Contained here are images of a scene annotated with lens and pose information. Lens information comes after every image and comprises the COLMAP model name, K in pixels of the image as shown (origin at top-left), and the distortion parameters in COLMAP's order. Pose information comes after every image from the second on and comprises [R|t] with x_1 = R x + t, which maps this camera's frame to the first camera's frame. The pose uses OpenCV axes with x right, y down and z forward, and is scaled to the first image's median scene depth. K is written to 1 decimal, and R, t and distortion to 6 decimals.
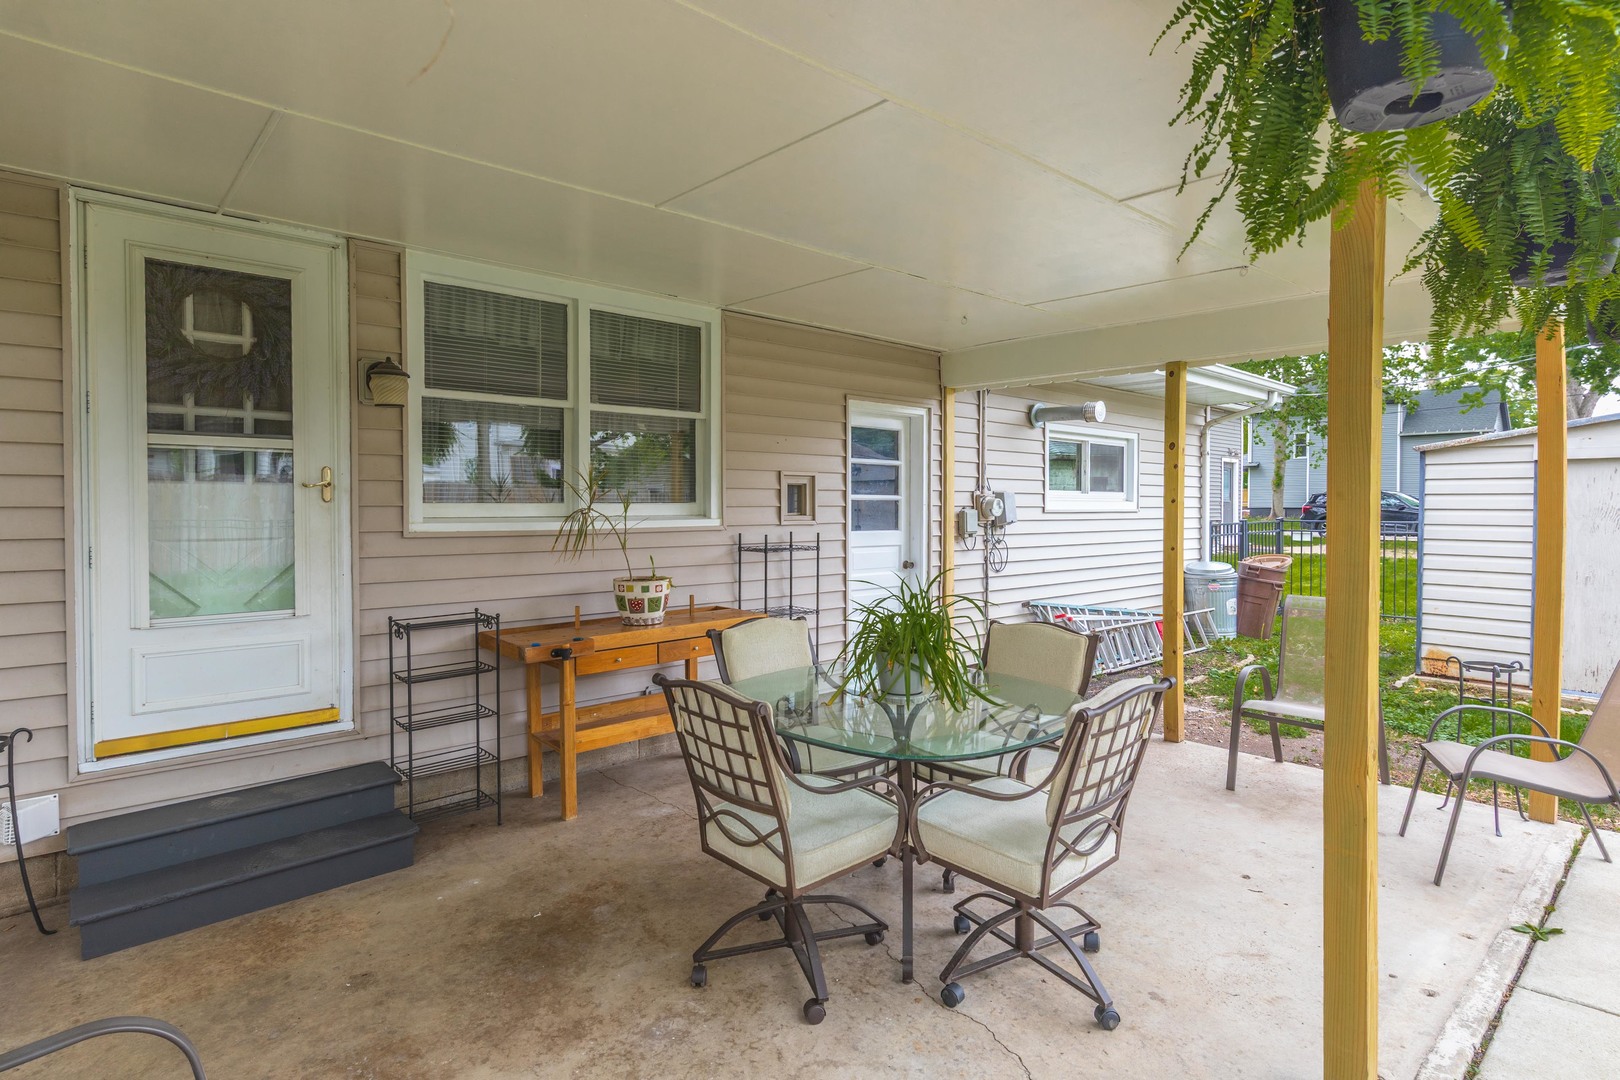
lens RADIAL K [[862.8, 0, 802.8], [0, 862.8, 529.3], [0, 0, 1]] dist [0.002250, -0.000073]
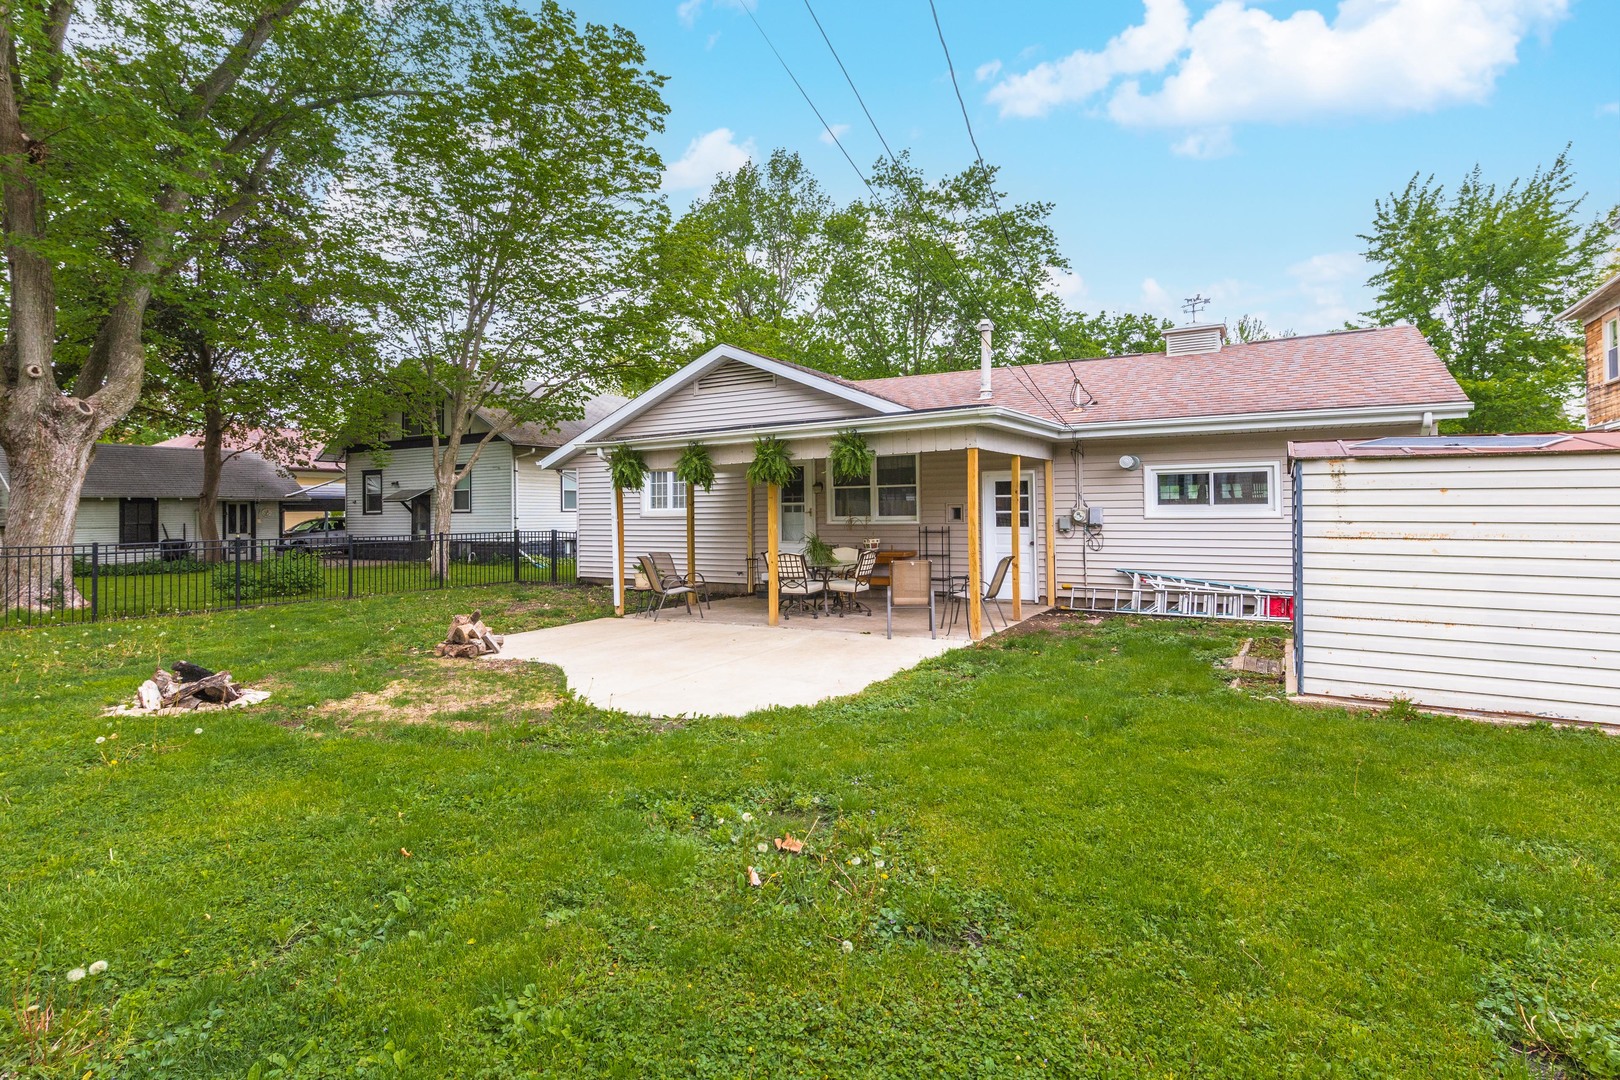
lens RADIAL K [[785.8, 0, 793.4], [0, 785.8, 524.9], [0, 0, 1]] dist [0.000757, -0.000225]
pose [[0.310578, 0.008594, -0.950509, 1.793762], [-0.017705, 0.999838, 0.003255, -0.000381], [0.950383, 0.015818, 0.310680, -0.164334]]
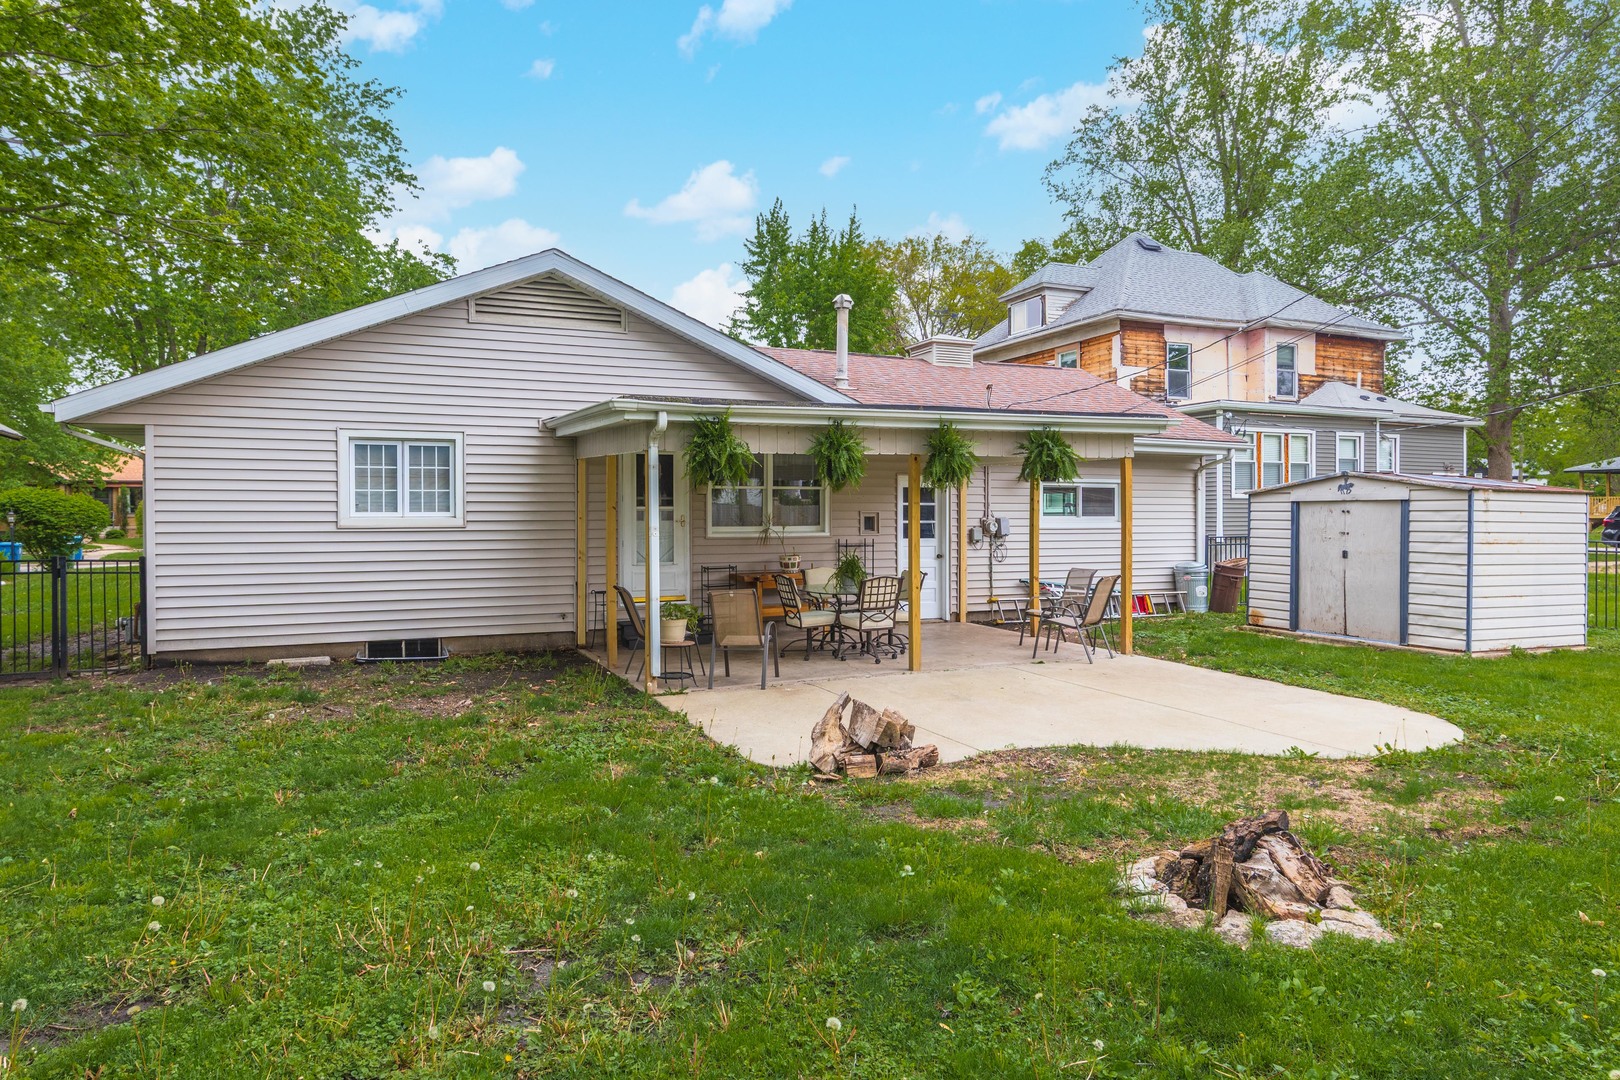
lens RADIAL K [[1020.4, 0, 814.0], [0, 1020.4, 538.8], [0, 0, 1]] dist [0.005102, 0.000613]
pose [[0.953569, 0.004533, -0.301142, 0.549651], [-0.006026, 0.999974, -0.004030, 0.012712], [0.301116, 0.005658, 0.953571, -1.297593]]
